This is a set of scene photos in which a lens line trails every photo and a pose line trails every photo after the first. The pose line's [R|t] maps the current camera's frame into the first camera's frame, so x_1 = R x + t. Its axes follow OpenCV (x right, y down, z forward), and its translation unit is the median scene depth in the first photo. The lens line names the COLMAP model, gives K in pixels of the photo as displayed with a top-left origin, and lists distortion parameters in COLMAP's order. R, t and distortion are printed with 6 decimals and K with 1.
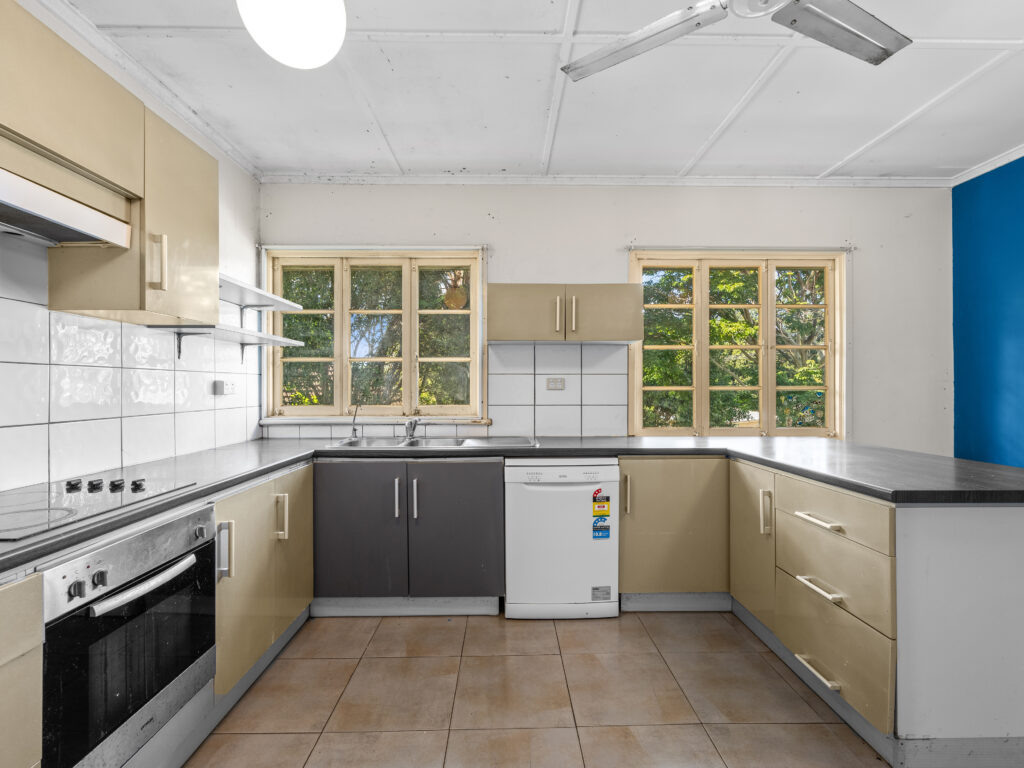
lens RADIAL K [[468.0, 0, 512.0], [0, 468.0, 384.0], [0, 0, 1]] dist [0.000410, -0.000002]
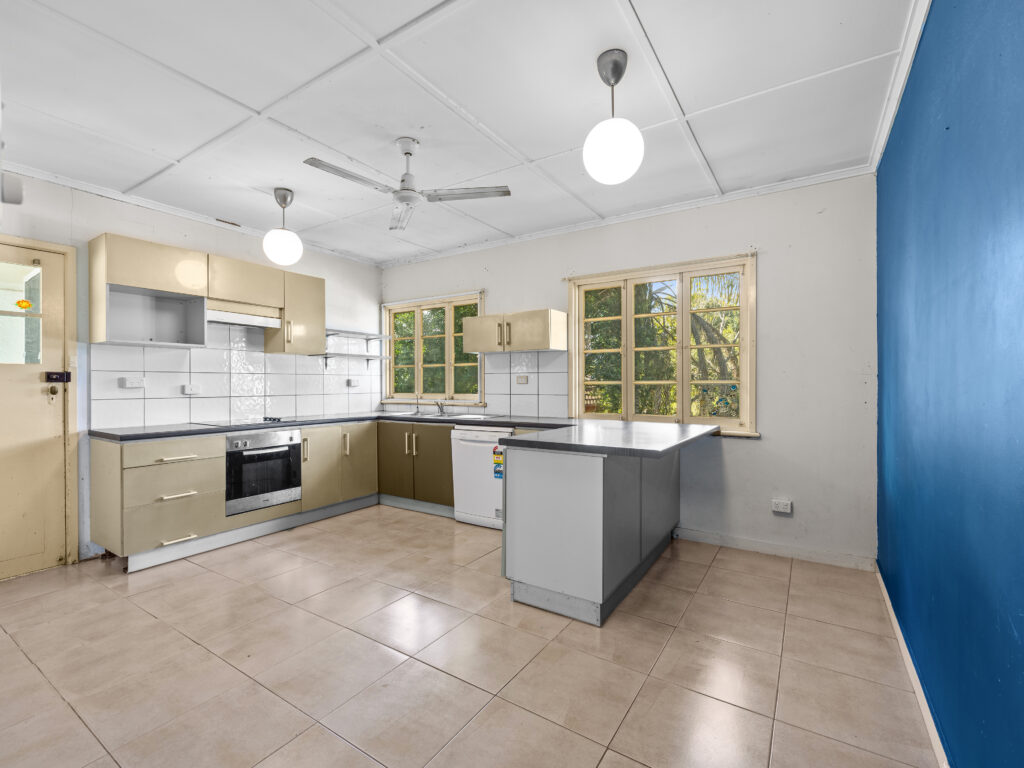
lens RADIAL K [[468.0, 0, 512.0], [0, 468.0, 384.0], [0, 0, 1]] dist [0.000410, -0.000002]
pose [[0.829078, -0.000377, -0.559133, 0.912580], [0.005841, 0.999951, 0.007985, 0.001126], [0.559102, -0.009886, 0.829040, -0.227270]]
